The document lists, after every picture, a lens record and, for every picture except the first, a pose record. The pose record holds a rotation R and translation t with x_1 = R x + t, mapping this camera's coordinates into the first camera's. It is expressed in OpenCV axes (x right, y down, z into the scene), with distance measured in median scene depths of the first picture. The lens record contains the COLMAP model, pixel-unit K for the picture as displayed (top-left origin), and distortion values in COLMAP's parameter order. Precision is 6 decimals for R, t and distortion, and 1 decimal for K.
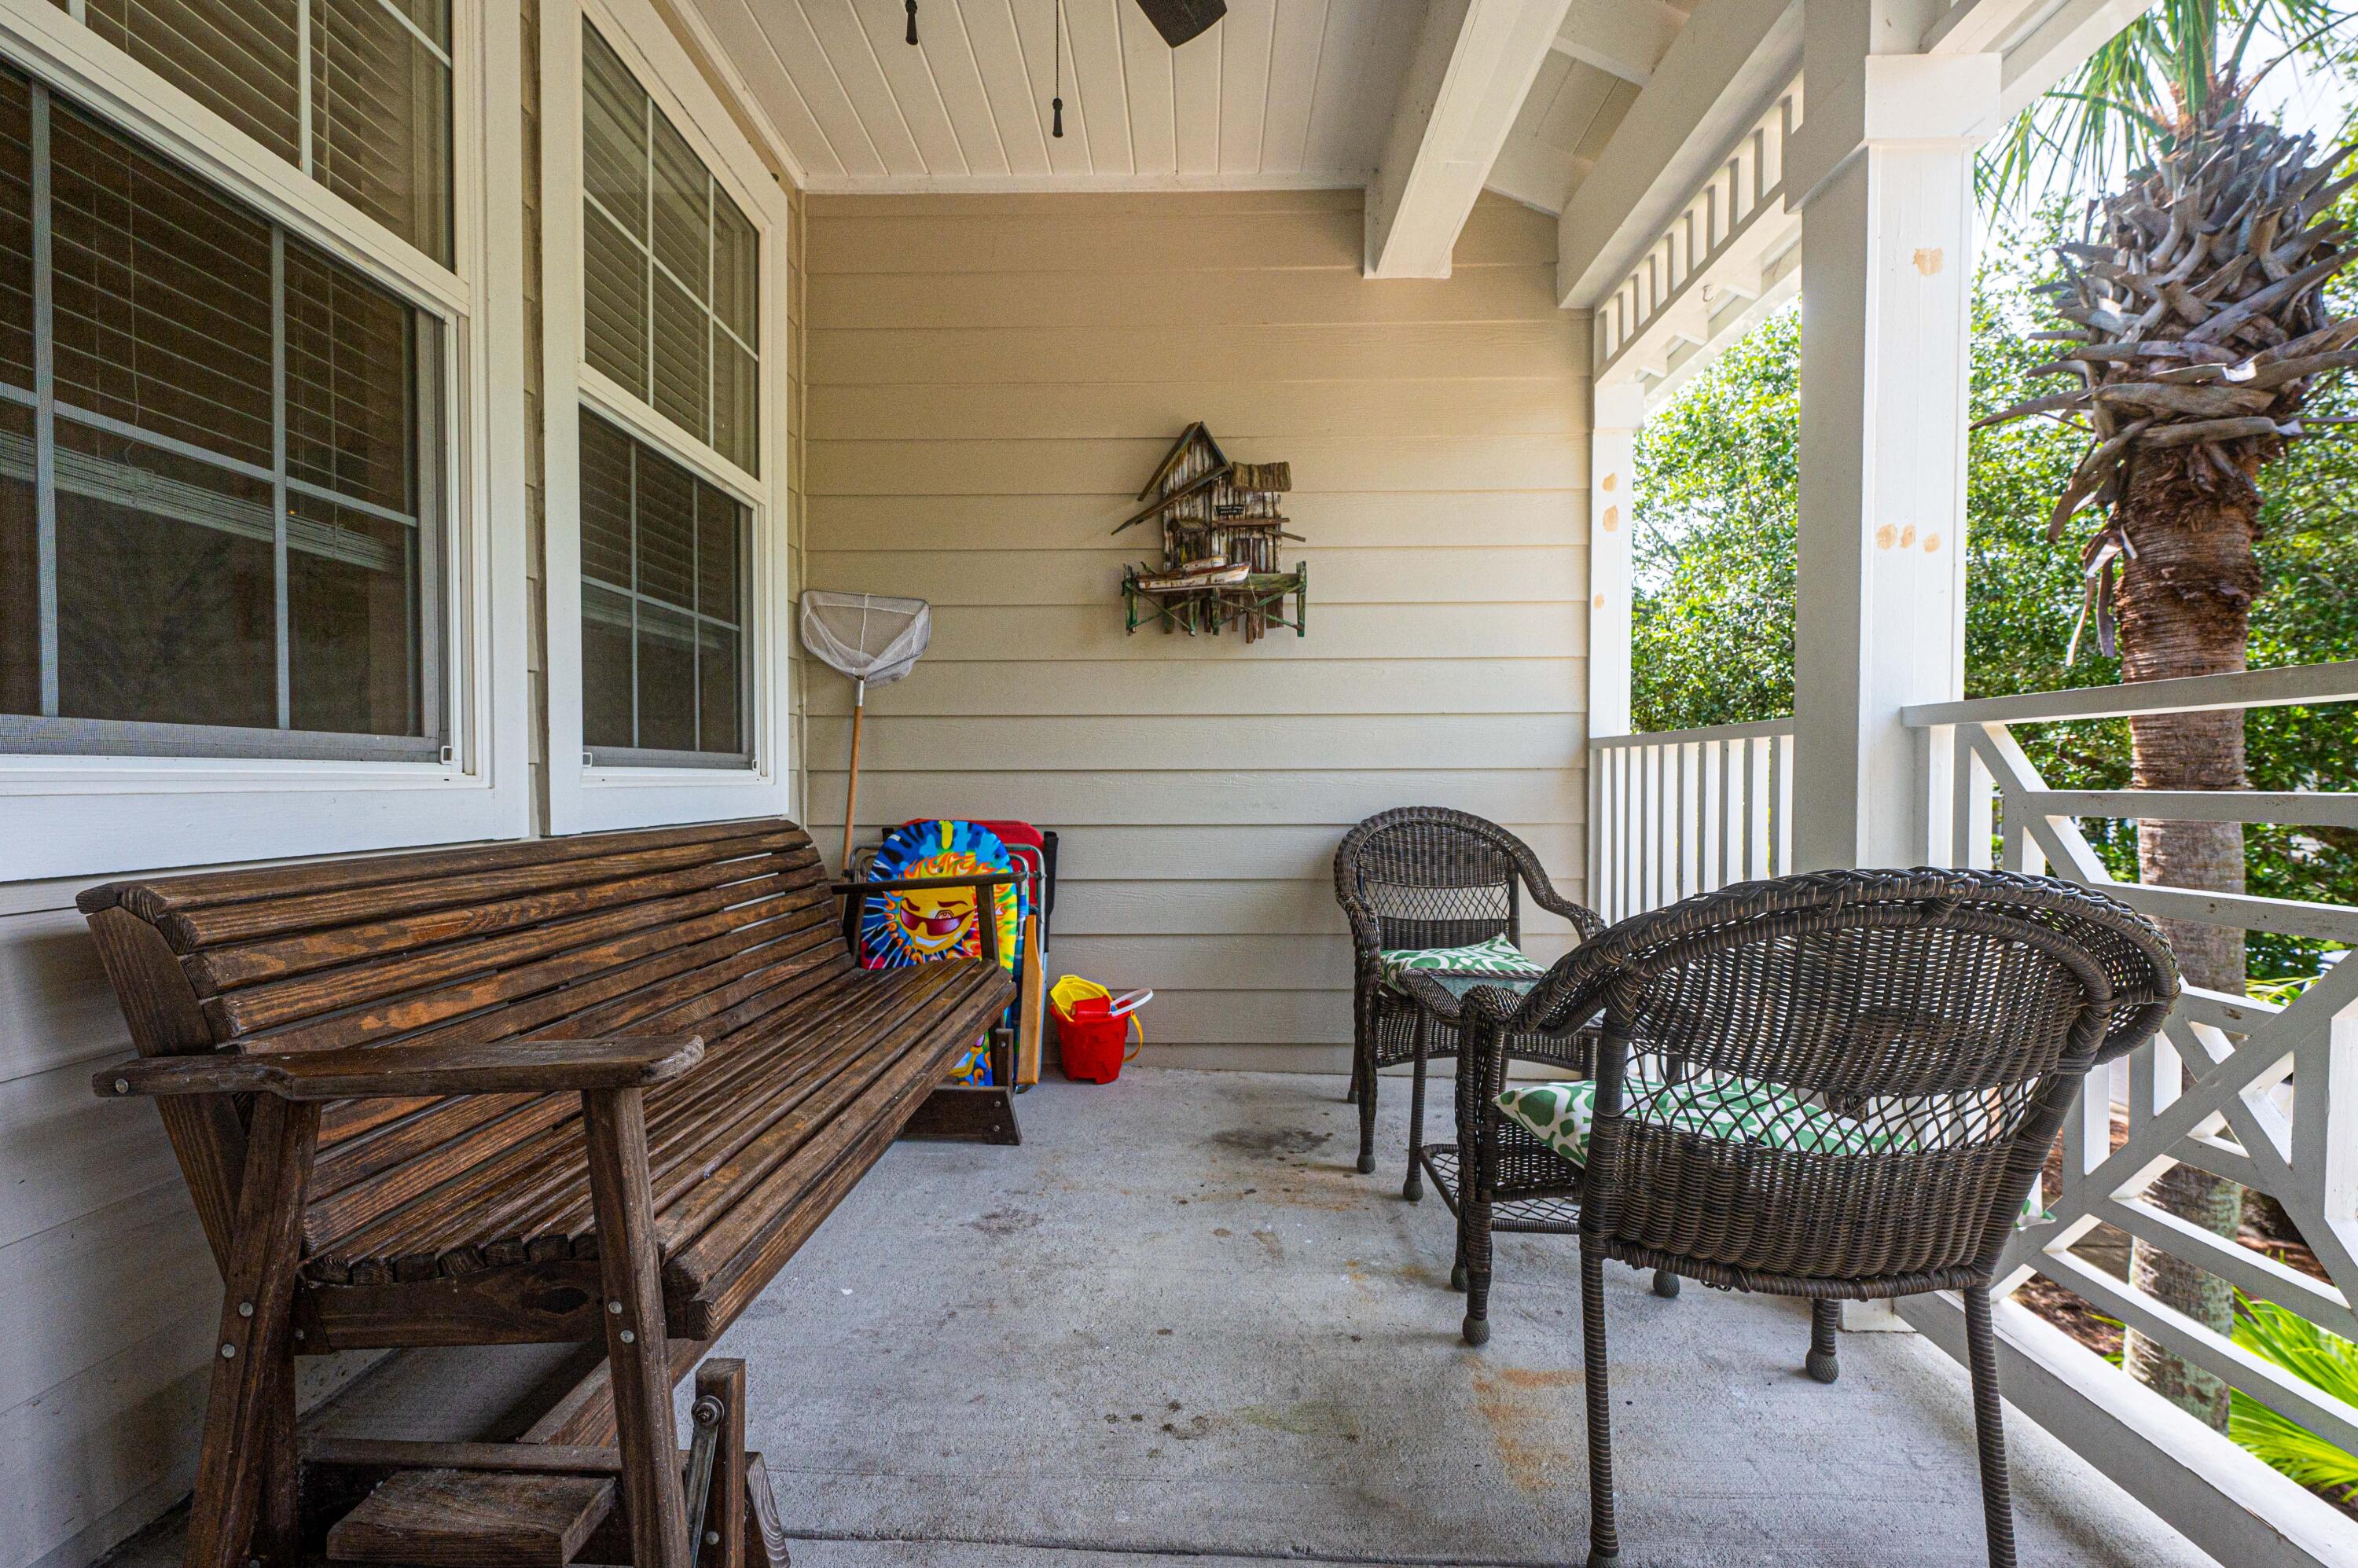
lens RADIAL K [[949.6, 0, 1171.6], [0, 949.6, 781.9], [0, 0, 1]] dist [0.003020, -0.000540]
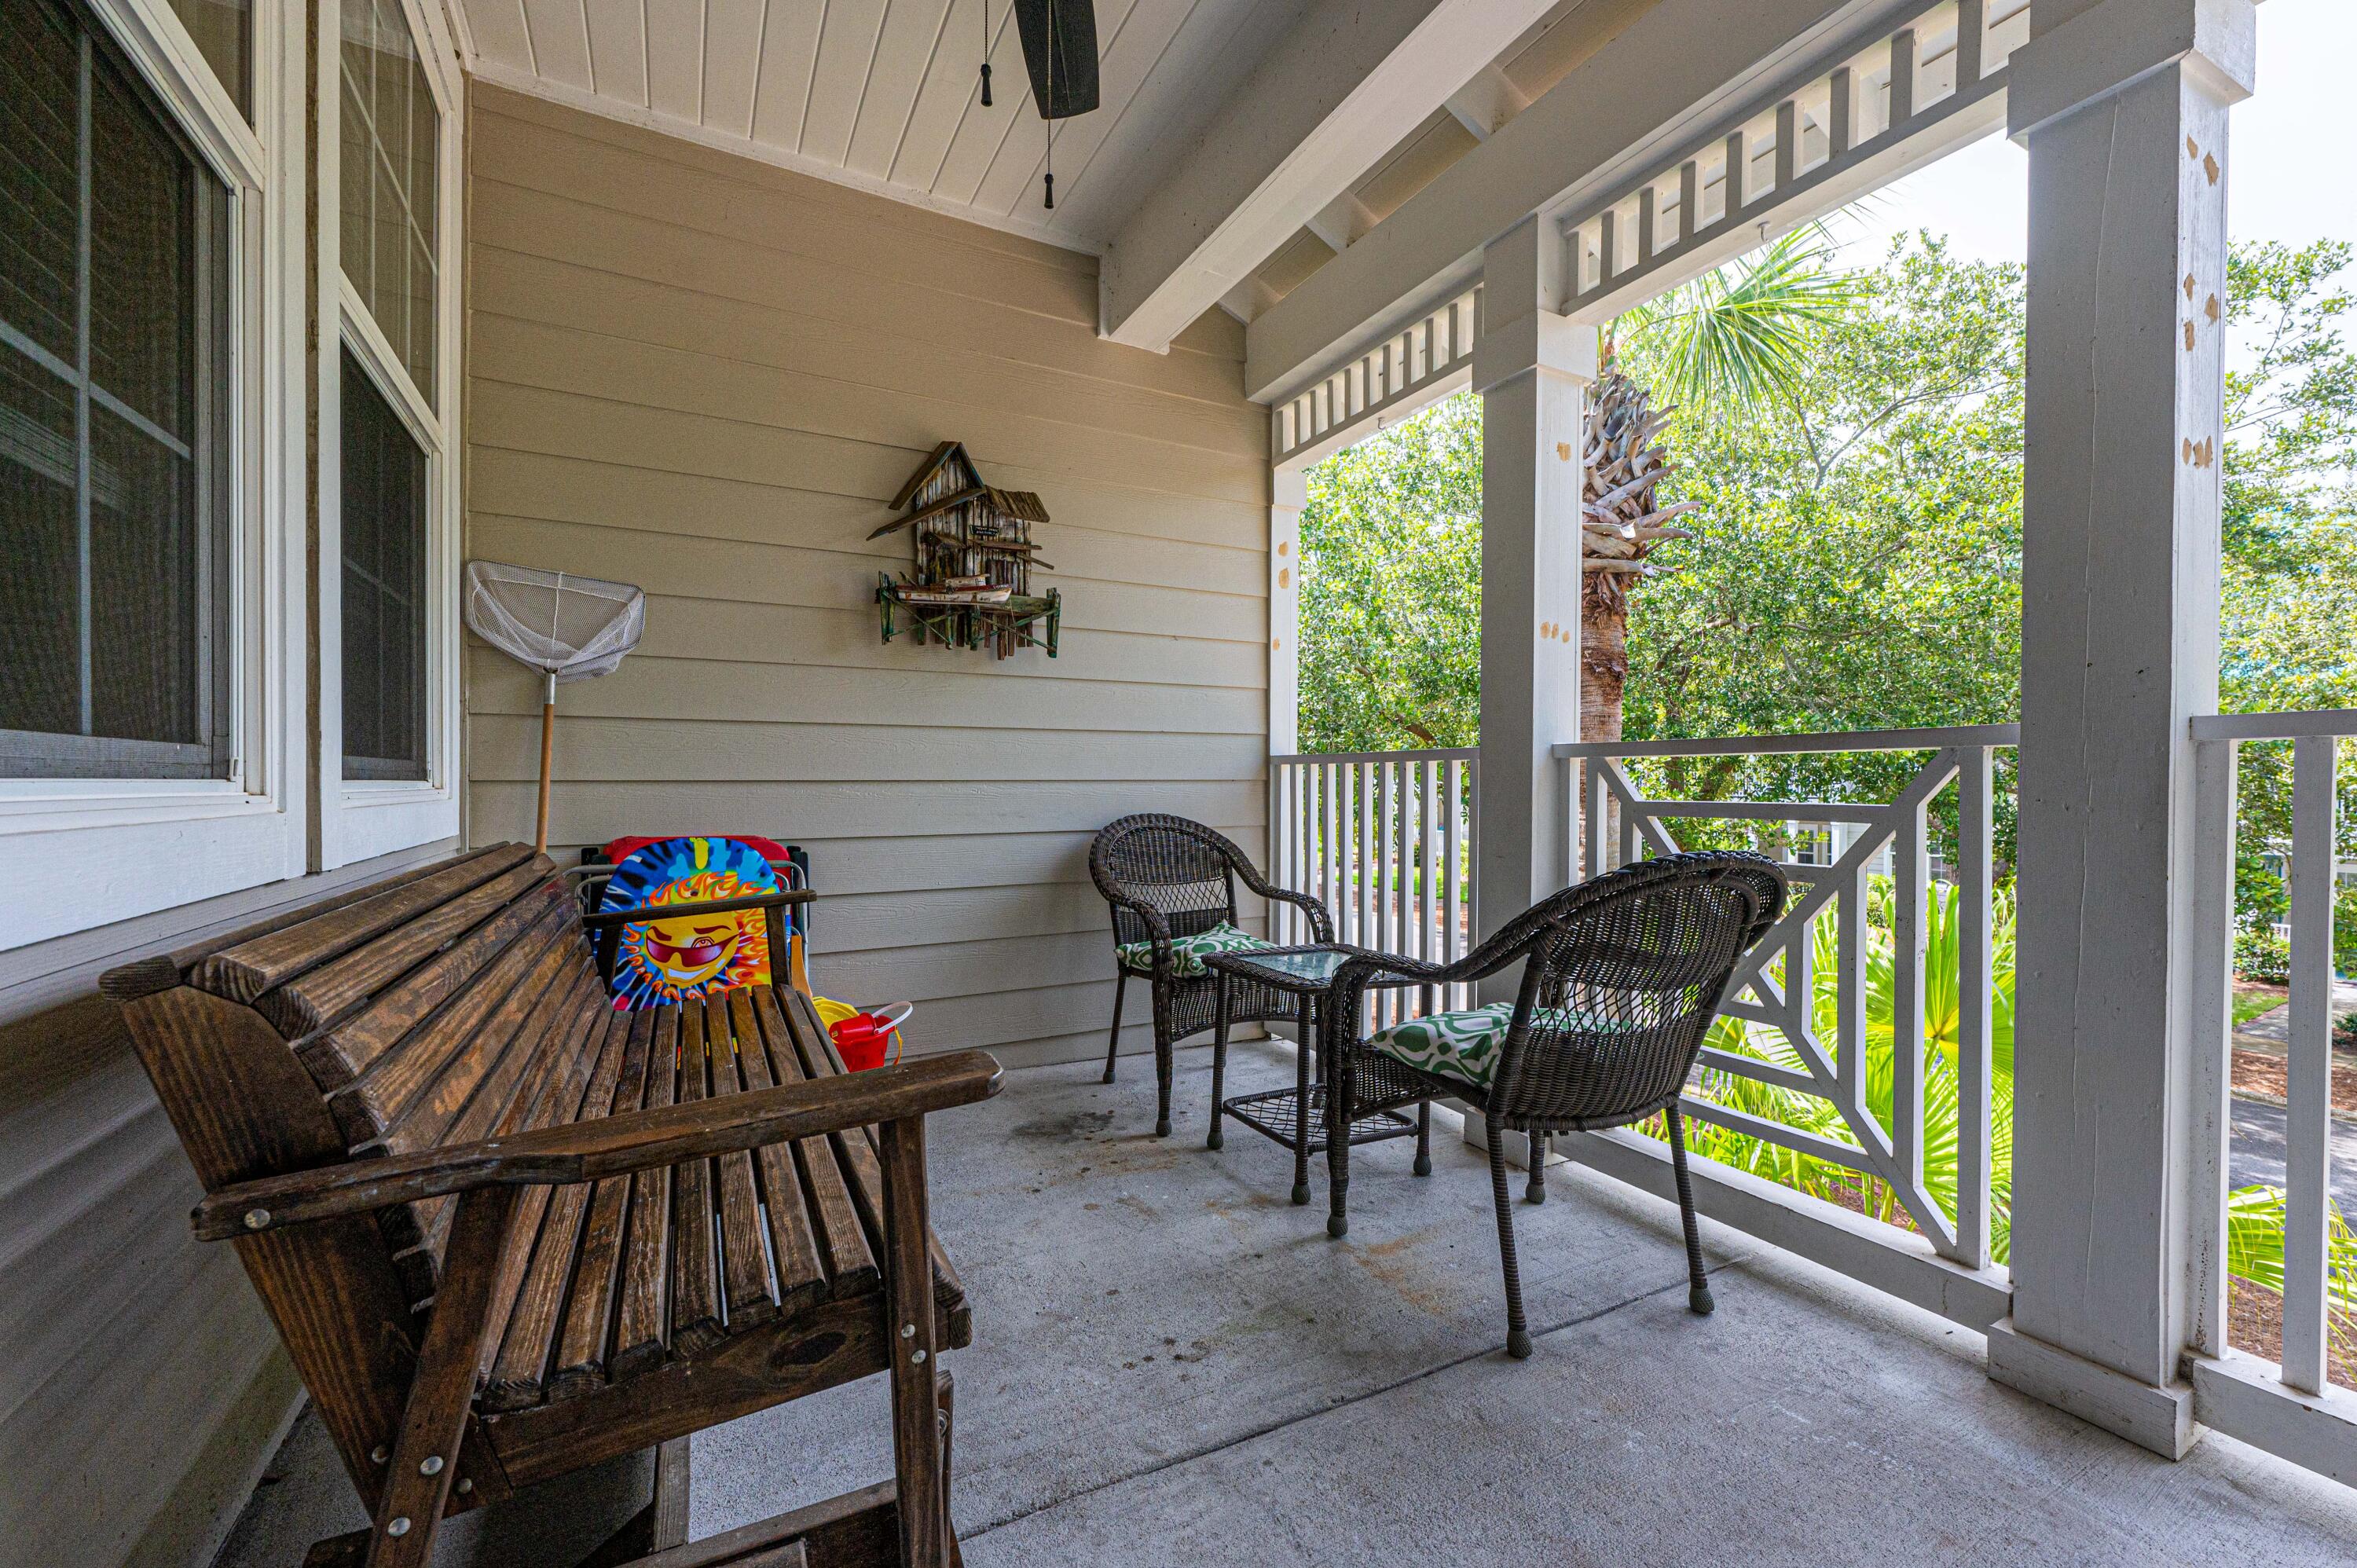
lens RADIAL K [[949.2, 0, 1182.4], [0, 949.2, 772.7], [0, 0, 1]] dist [0.003020, -0.000540]
pose [[0.871404, 0.006113, 0.490527, -0.278156], [0.000358, 0.999914, -0.013098, -0.008794], [-0.490565, 0.011589, 0.871327, -0.009416]]
